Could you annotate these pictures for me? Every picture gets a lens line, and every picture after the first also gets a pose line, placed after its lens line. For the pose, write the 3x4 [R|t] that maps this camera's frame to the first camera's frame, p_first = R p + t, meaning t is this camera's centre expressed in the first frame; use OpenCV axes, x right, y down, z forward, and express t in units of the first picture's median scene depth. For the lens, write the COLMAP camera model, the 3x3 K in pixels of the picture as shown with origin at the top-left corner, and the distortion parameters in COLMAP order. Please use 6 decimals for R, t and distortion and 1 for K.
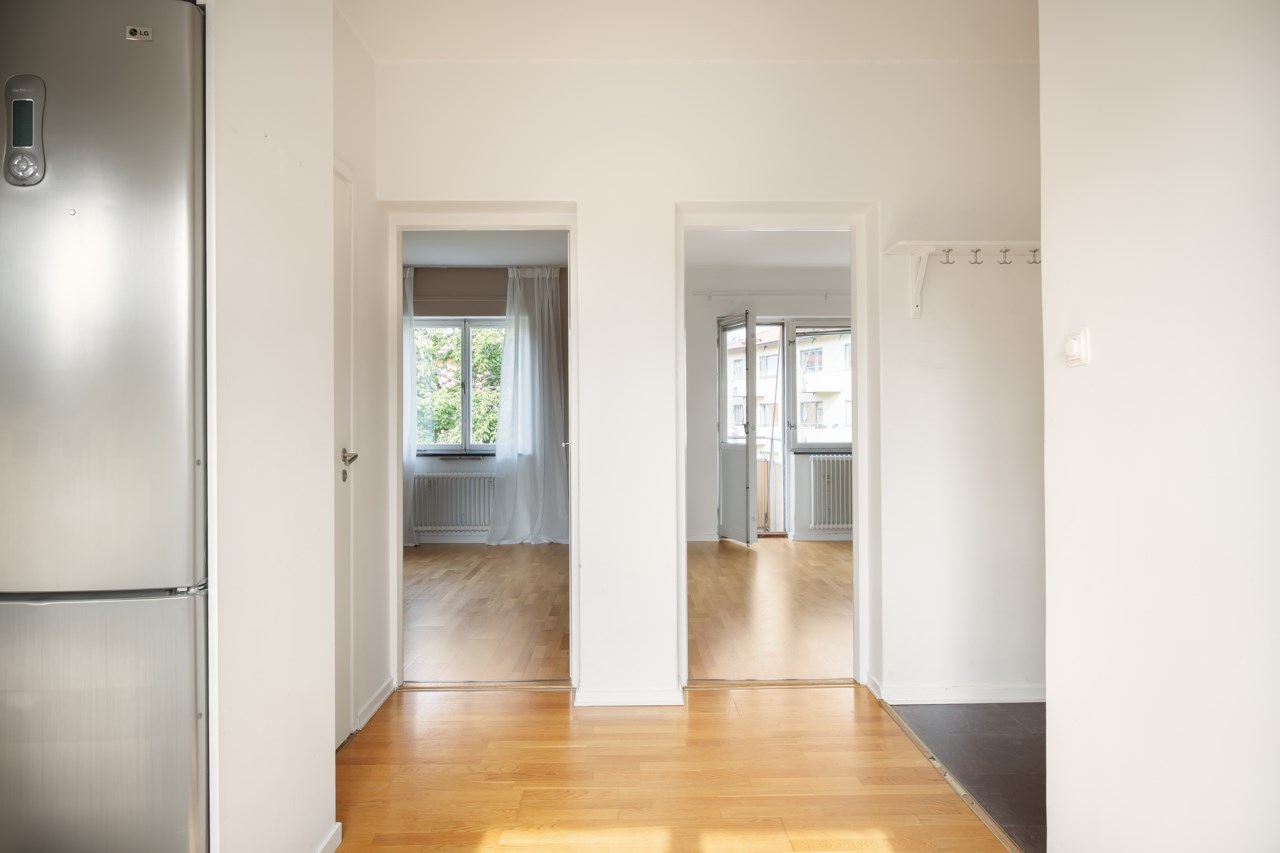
lens RADIAL K [[779.8, 0, 639.7], [0, 779.8, 416.8], [0, 0, 1]] dist [-0.007802, -0.000347]
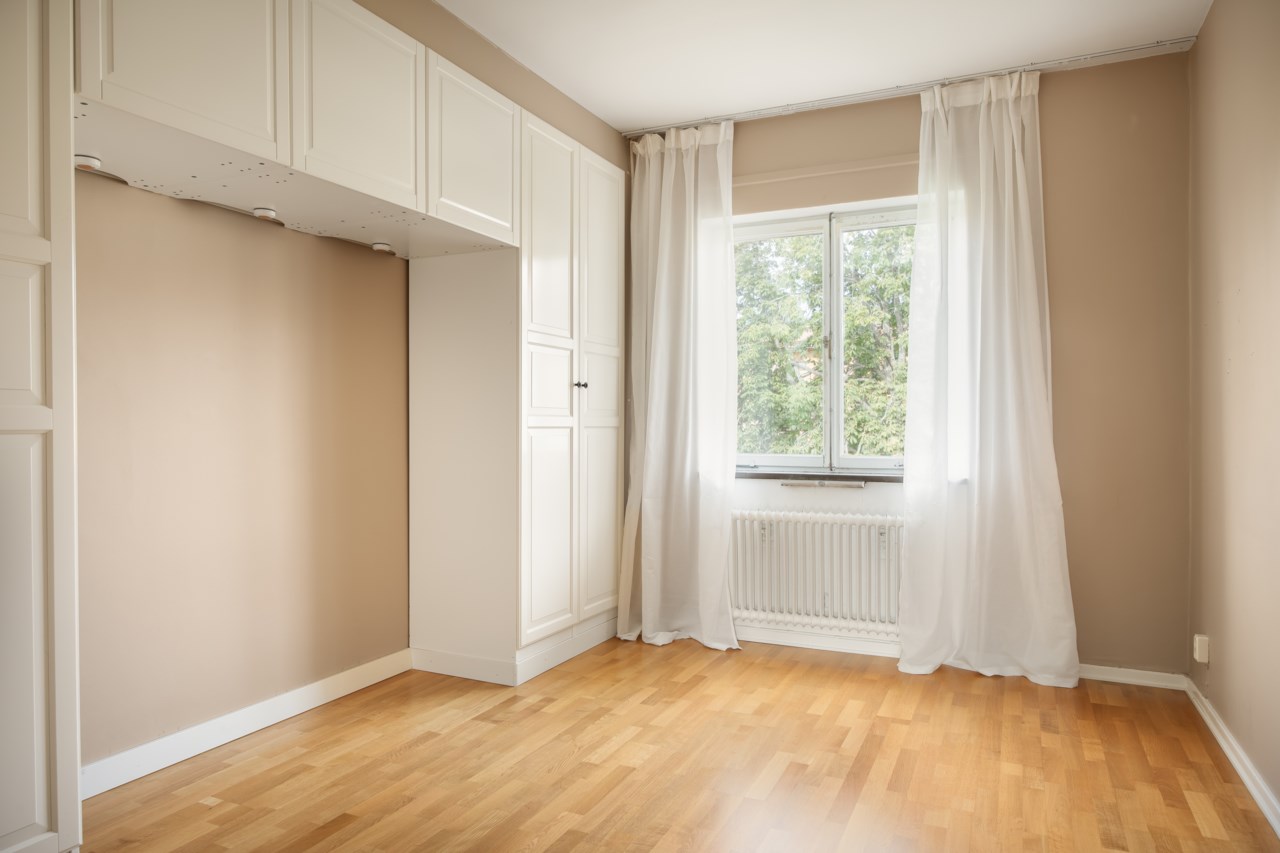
lens RADIAL K [[819.5, 0, 639.9], [0, 819.5, 432.7], [0, 0, 1]] dist [-0.000015, -0.000322]
pose [[0.902924, 0.005701, -0.429762, -0.104566], [0.002045, 0.999844, 0.017560, 0.009568], [0.429795, -0.016734, 0.902772, 0.455594]]
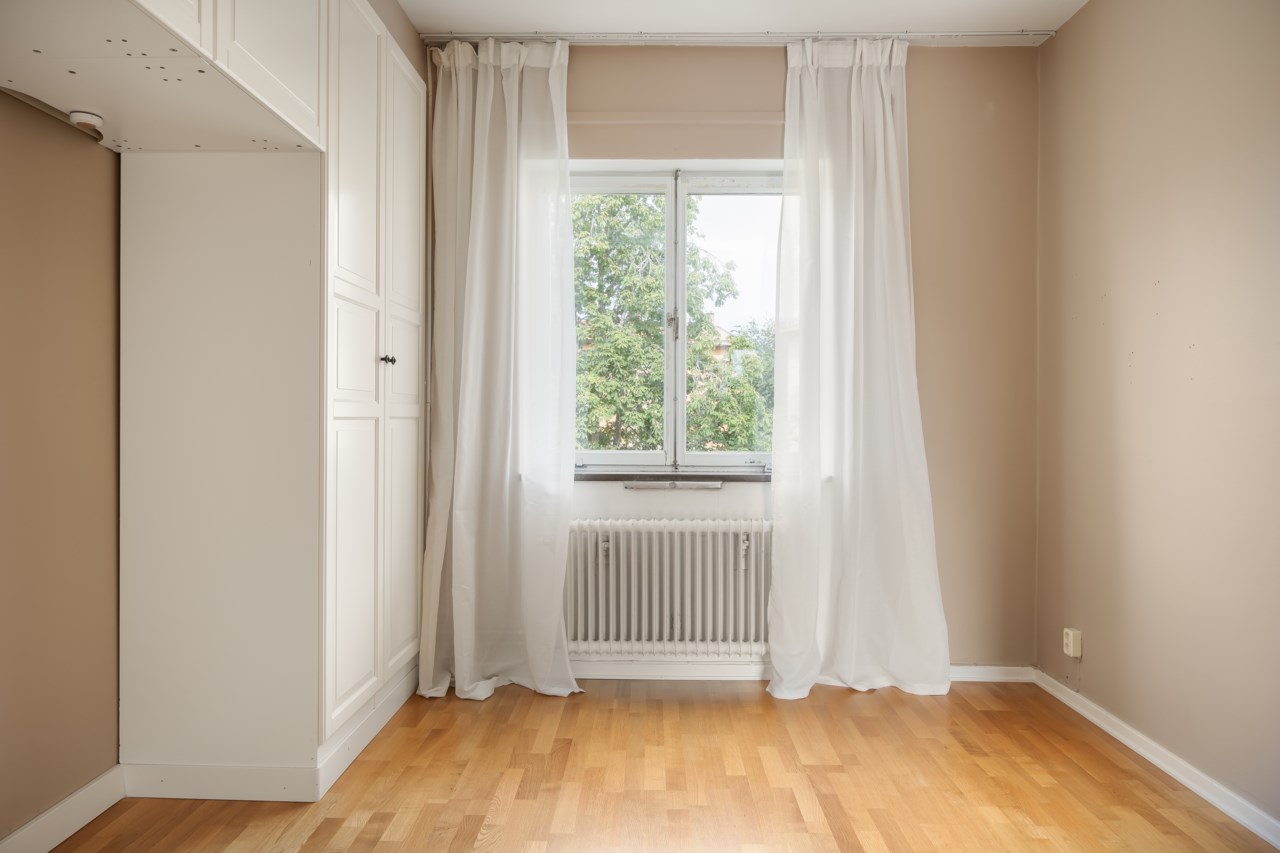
lens RADIAL K [[819.5, 0, 639.1], [0, 819.5, 421.5], [0, 0, 1]] dist [-0.000015, -0.000322]
pose [[0.999638, 0.007312, -0.025892, -0.232579], [-0.006923, 0.999862, 0.015080, 0.010351], [0.025998, -0.014895, 0.999551, 0.531550]]
